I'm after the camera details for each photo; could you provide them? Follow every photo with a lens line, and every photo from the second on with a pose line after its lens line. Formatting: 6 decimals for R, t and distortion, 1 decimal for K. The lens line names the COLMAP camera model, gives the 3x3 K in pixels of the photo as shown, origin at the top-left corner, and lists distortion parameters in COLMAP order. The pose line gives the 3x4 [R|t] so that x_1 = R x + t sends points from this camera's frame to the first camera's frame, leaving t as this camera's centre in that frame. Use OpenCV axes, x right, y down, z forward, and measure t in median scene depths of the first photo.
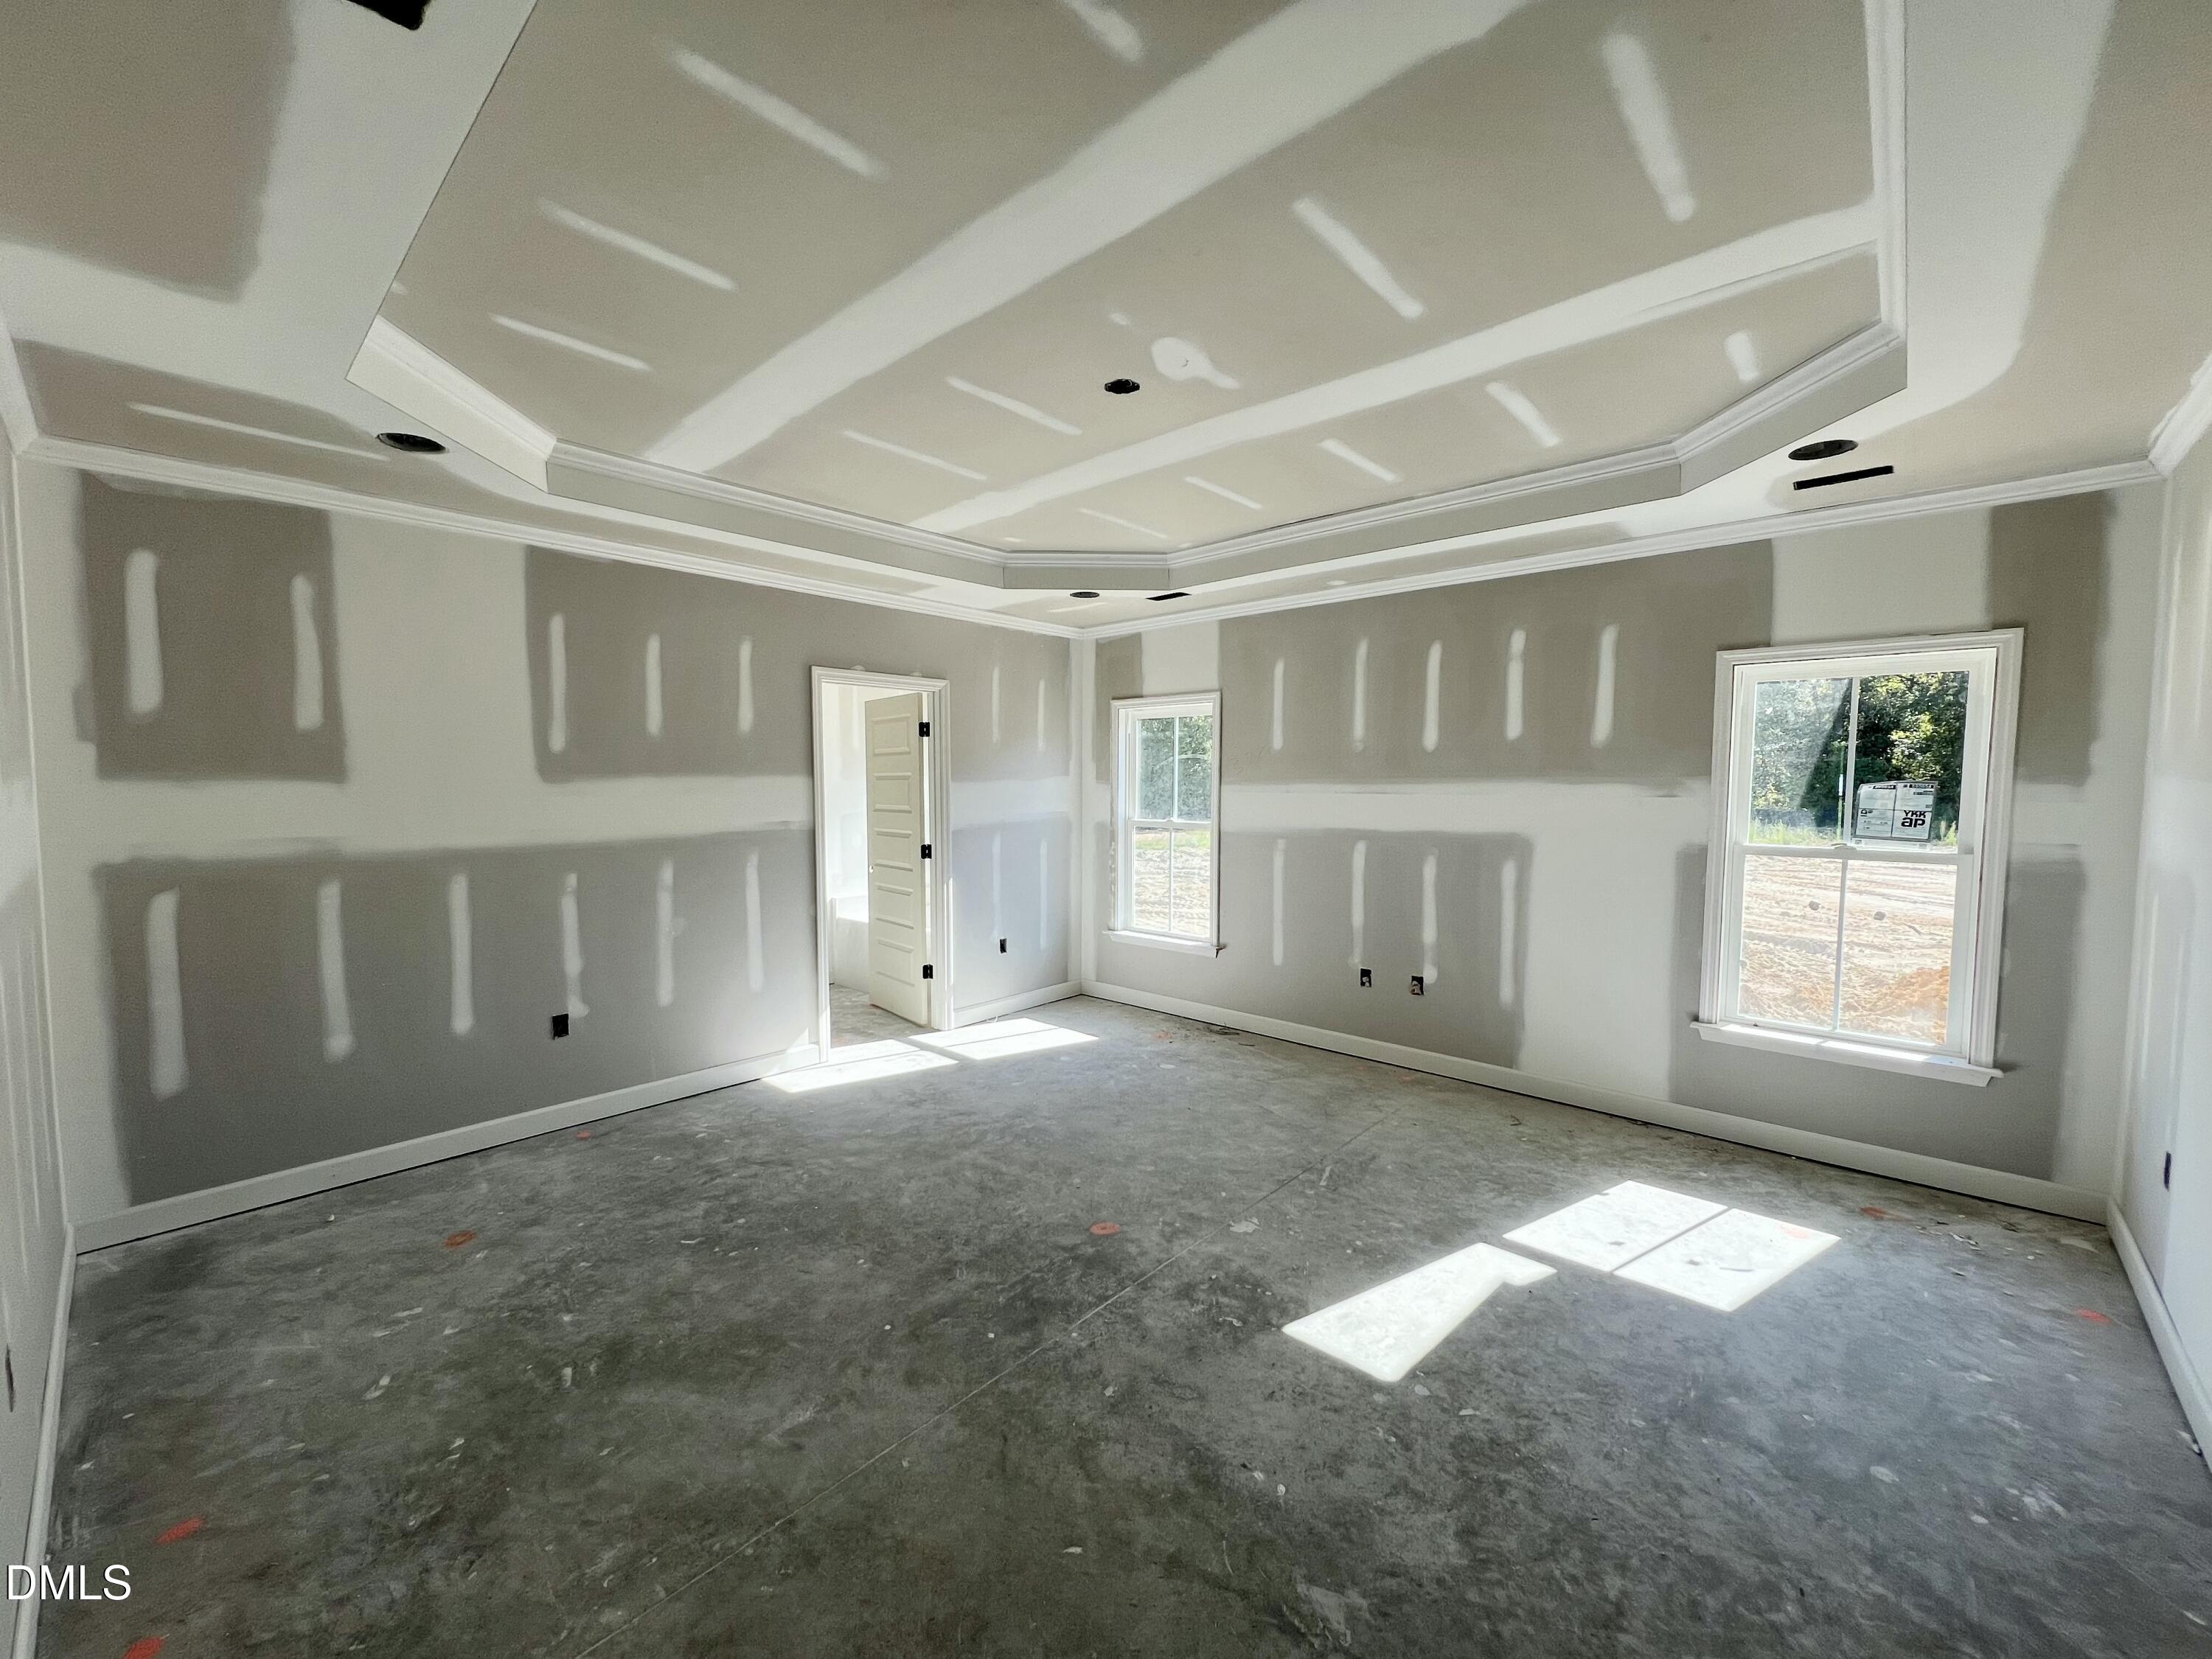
lens RADIAL K [[888.6, 0, 1107.4], [0, 888.6, 839.5], [0, 0, 1]] dist [-0.000284, 0.000051]
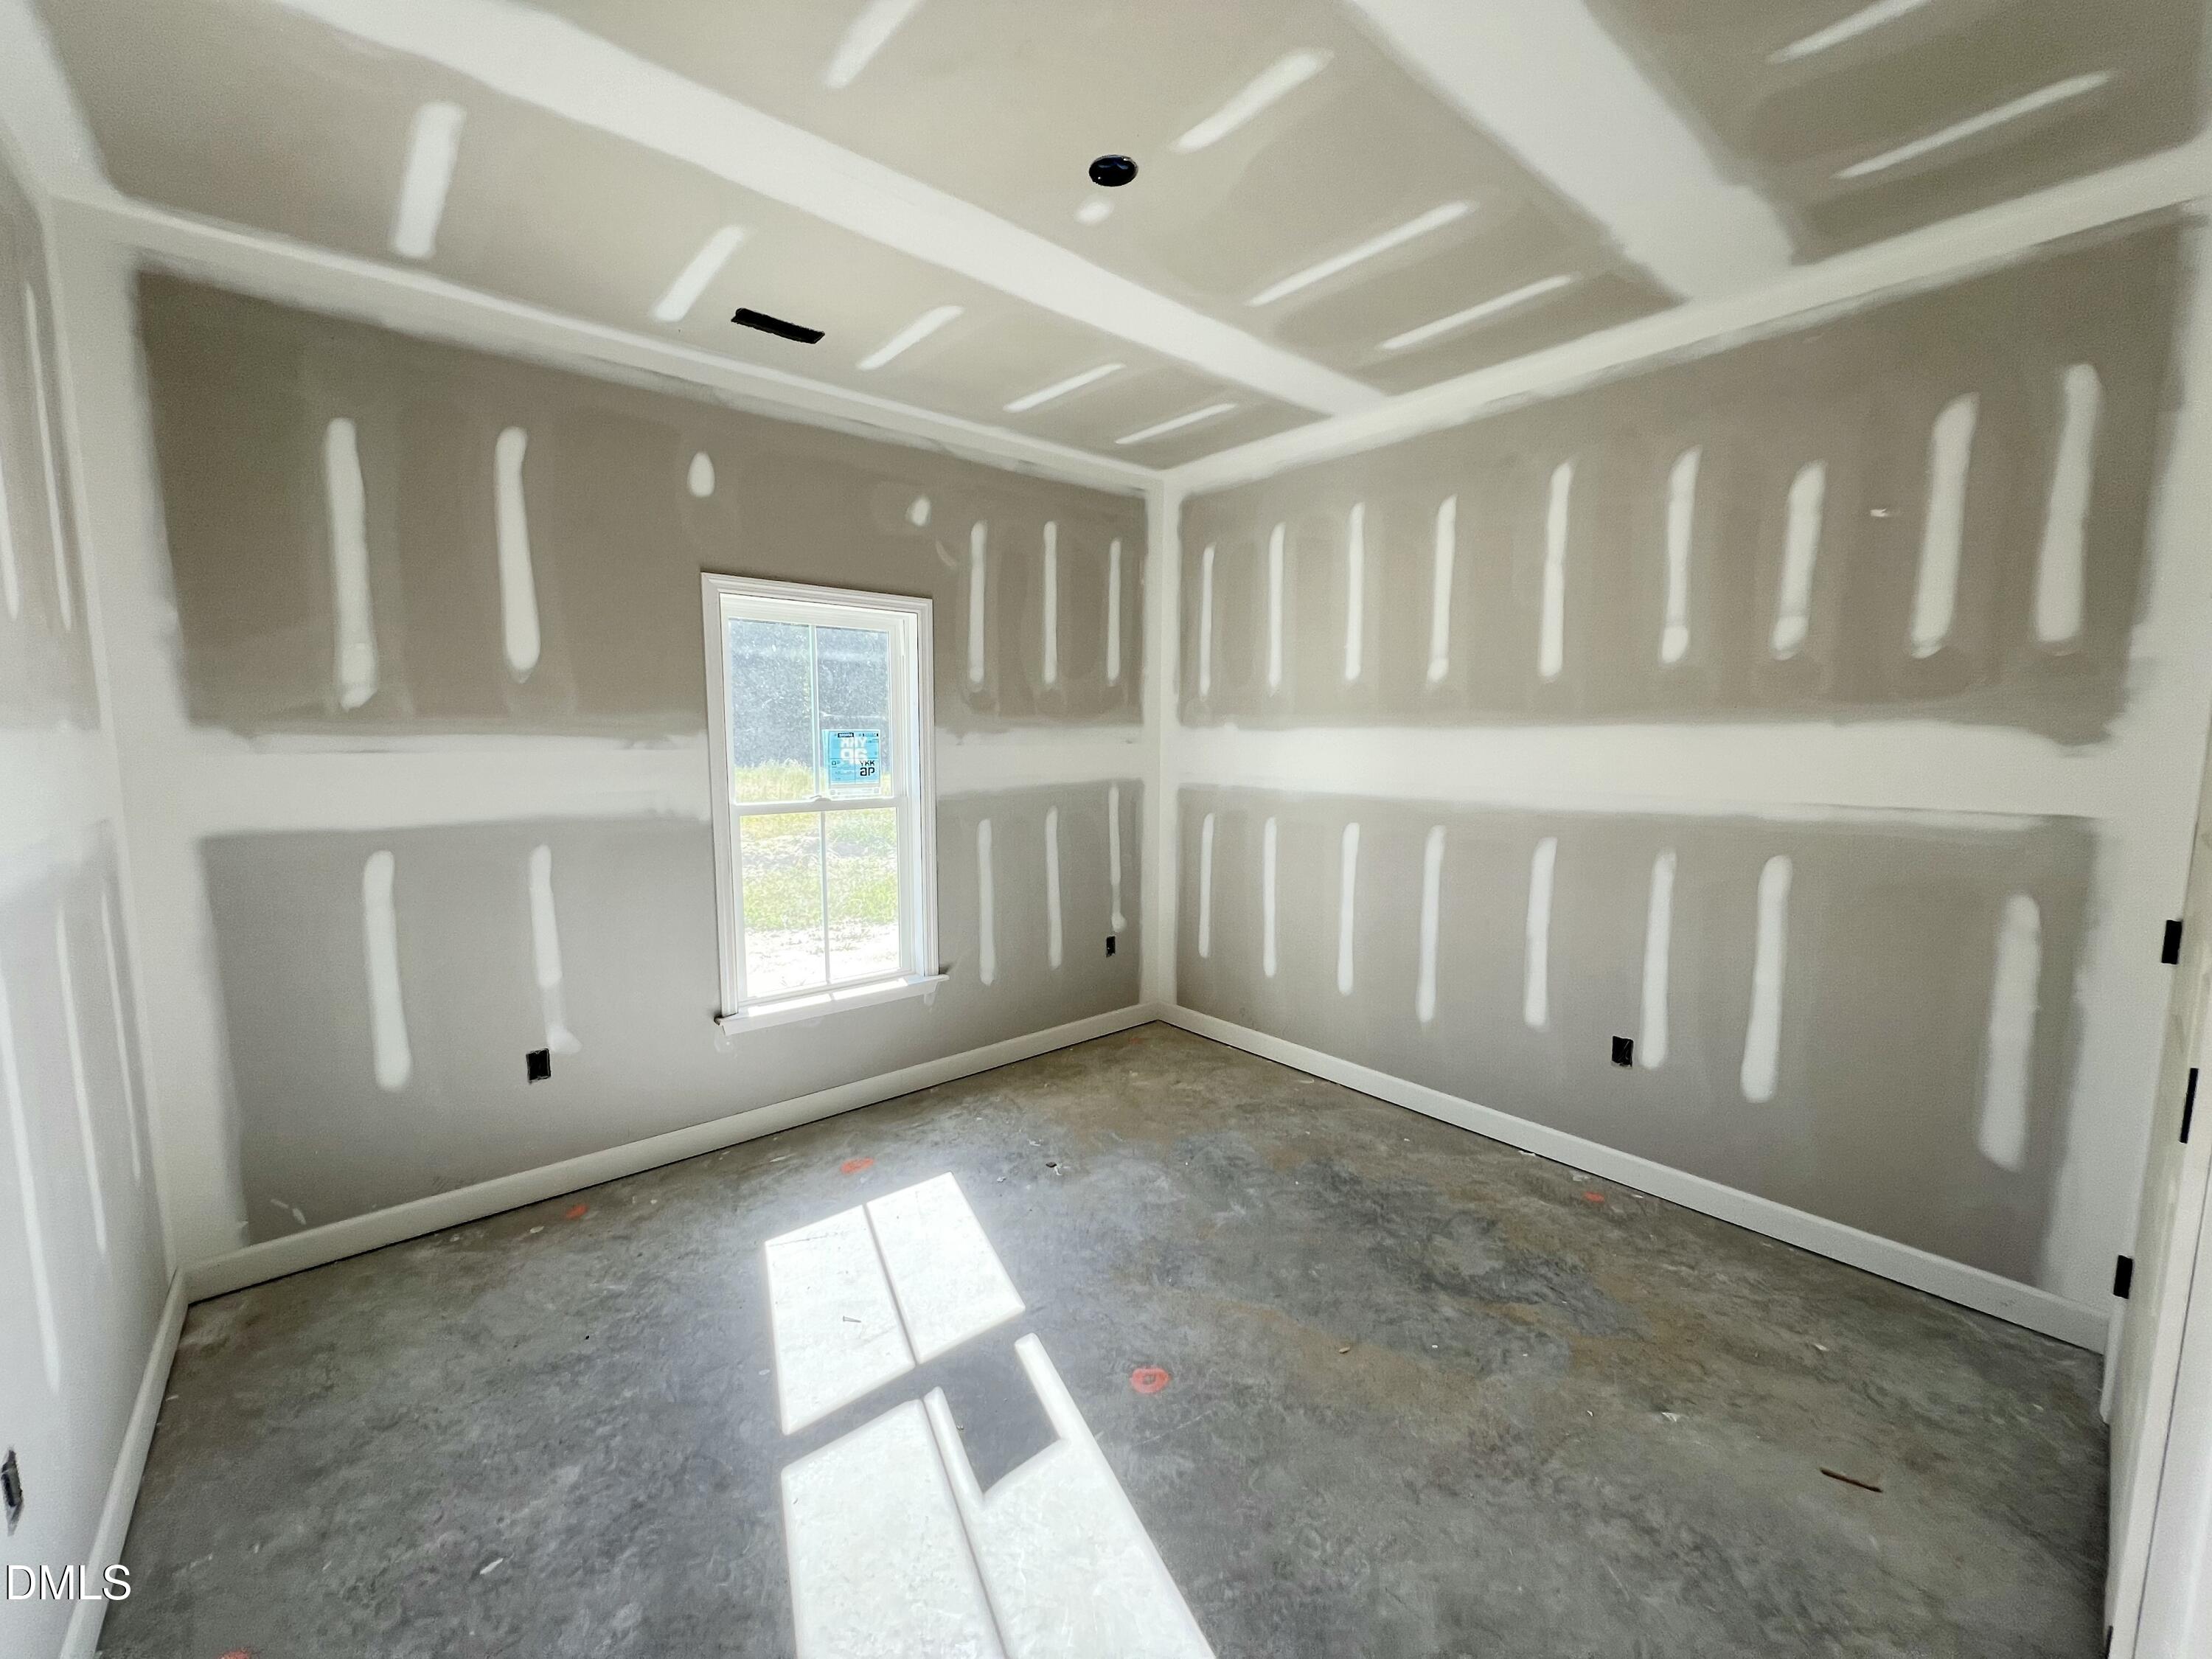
lens RADIAL K [[888.6, 0, 1107.4], [0, 888.6, 839.5], [0, 0, 1]] dist [-0.000284, 0.000051]
pose [[0.113944, -0.120891, 0.986105, -0.122607], [0.062836, 0.991459, 0.114287, -0.041676], [-0.991498, 0.048941, 0.120567, 0.604009]]
